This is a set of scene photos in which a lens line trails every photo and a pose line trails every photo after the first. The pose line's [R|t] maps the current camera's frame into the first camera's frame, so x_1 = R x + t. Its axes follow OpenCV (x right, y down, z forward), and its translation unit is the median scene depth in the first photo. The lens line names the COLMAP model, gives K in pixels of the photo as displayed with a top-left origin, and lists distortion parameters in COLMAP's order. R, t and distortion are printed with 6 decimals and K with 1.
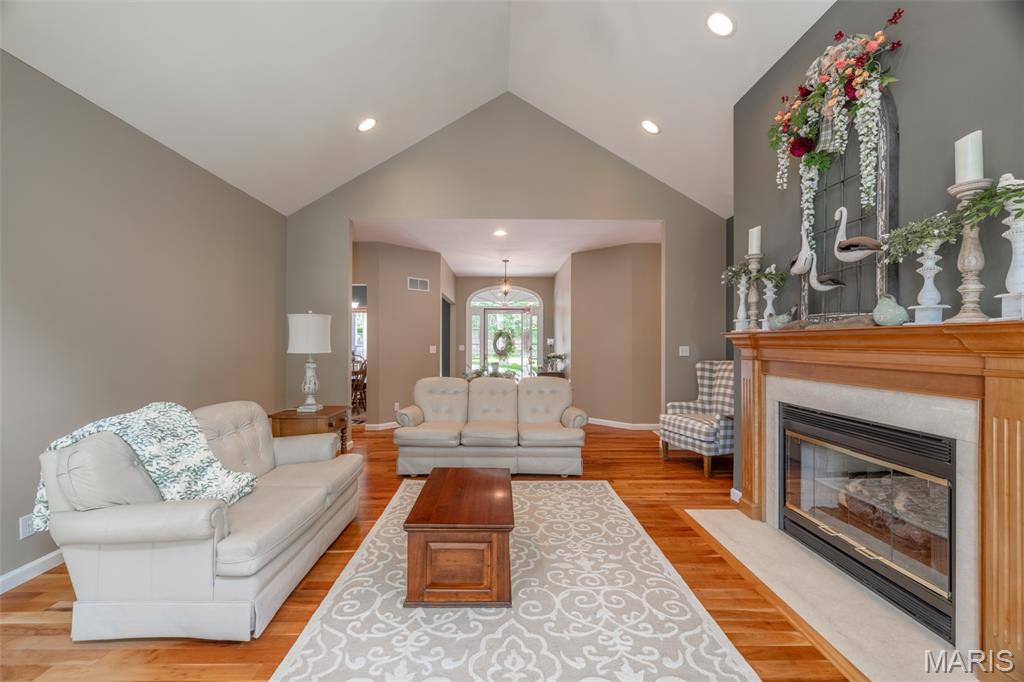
lens RADIAL K [[426.4, 0, 511.0], [0, 426.4, 337.4], [0, 0, 1]] dist [-0.000695, -0.001025]
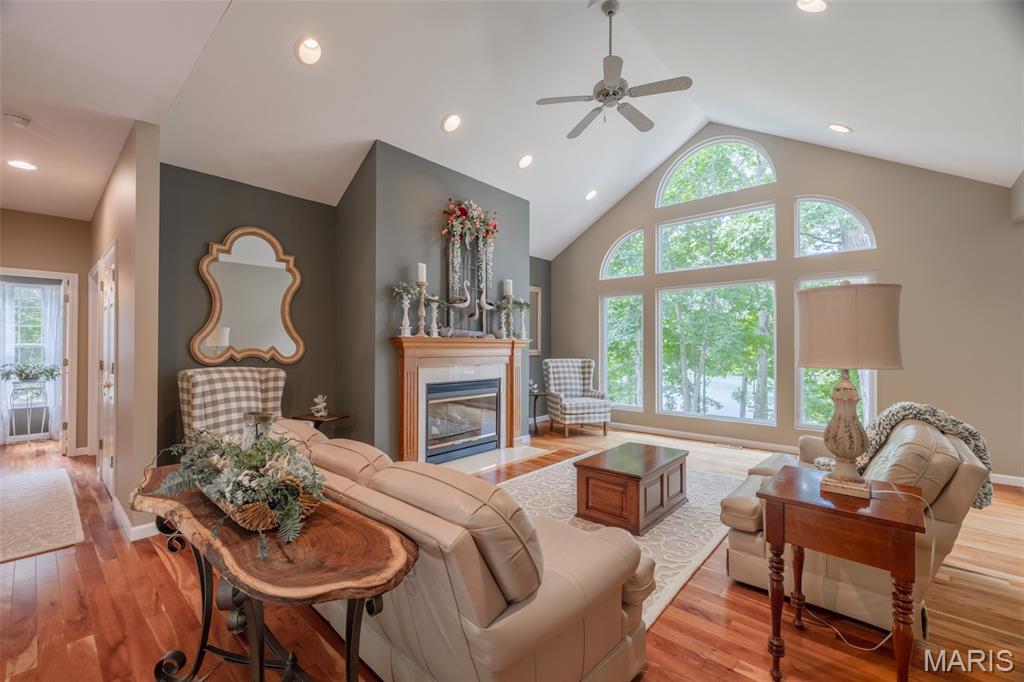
lens RADIAL K [[426.4, 0, 504.8], [0, 426.4, 344.1], [0, 0, 1]] dist [-0.000695, -0.001025]
pose [[-0.742264, 0.007512, 0.670065, -0.816859], [0.005385, 0.999972, -0.005245, 0.016049], [-0.670086, -0.000285, -0.742283, 2.690134]]
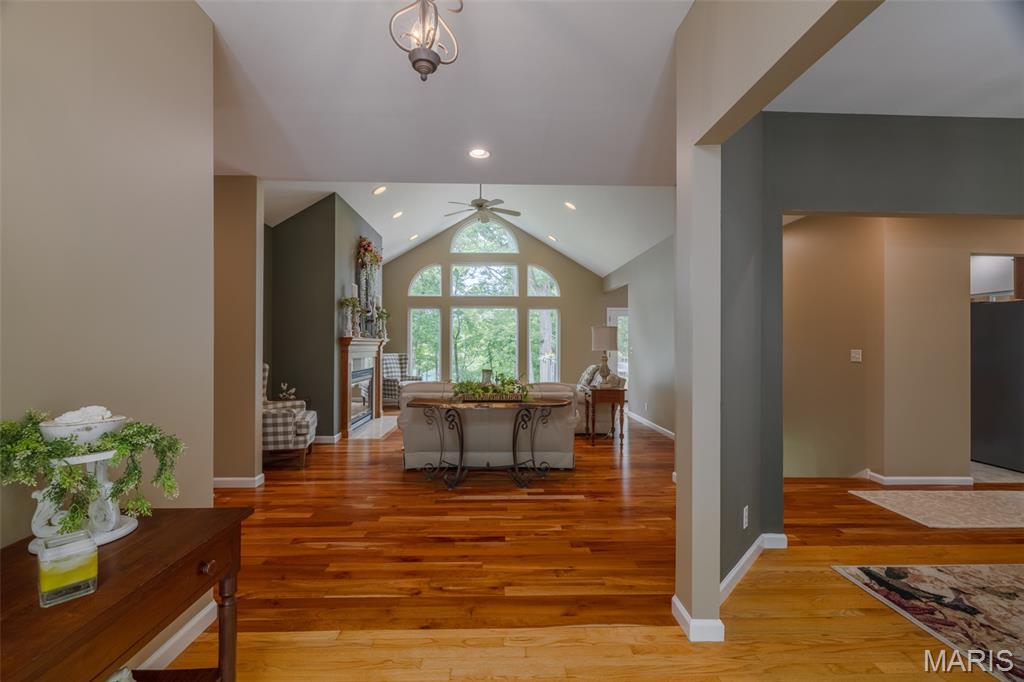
lens RADIAL K [[426.4, 0, 506.5], [0, 426.4, 341.4], [0, 0, 1]] dist [-0.000695, -0.001025]
pose [[-0.999777, 0.002443, -0.020973, -0.156524], [0.002477, 0.999996, -0.001575, 0.002932], [0.020969, -0.001627, -0.999779, 4.157729]]
